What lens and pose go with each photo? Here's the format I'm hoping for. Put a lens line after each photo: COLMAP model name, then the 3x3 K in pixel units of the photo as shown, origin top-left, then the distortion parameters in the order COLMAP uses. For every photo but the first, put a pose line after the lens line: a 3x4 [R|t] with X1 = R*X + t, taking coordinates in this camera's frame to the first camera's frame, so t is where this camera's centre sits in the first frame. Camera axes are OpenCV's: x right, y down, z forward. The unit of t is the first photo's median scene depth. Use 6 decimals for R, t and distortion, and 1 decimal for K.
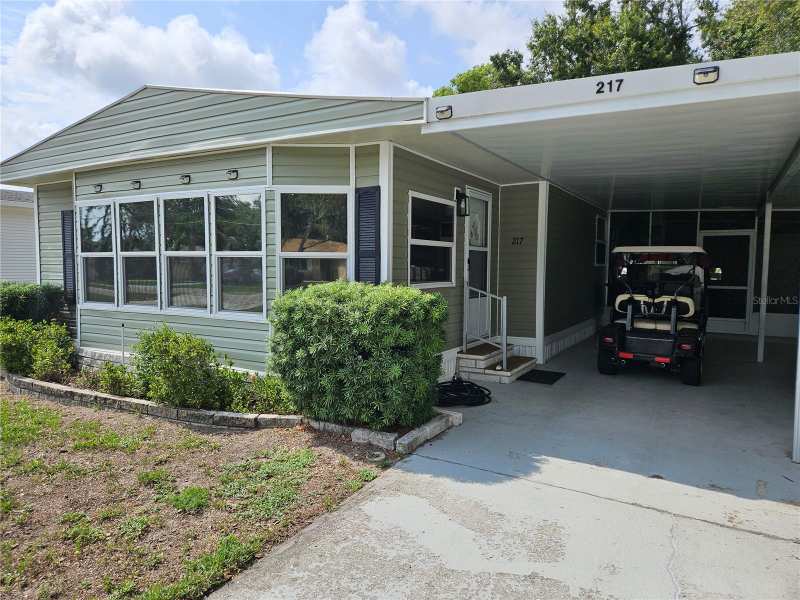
lens RADIAL K [[547.0, 0, 400.0], [0, 547.0, 300.0], [0, 0, 1]] dist [0.001470, 0.000088]
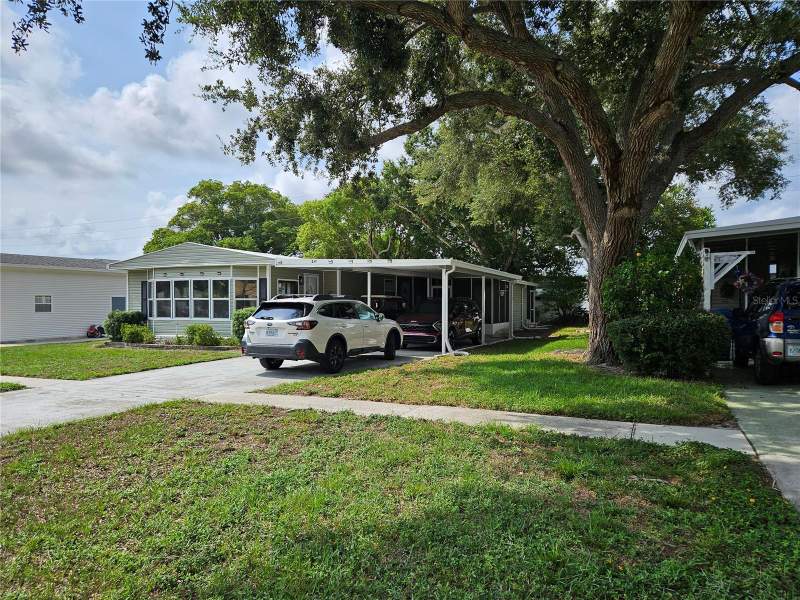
lens RADIAL K [[528.6, 0, 400.0], [0, 528.6, 300.0], [0, 0, 1]] dist [0.000139, -0.000027]
pose [[0.994266, -0.005969, 0.106764, 0.400151], [0.013192, 0.997661, -0.067078, 0.138457], [-0.106114, 0.068102, 0.992019, -2.112480]]
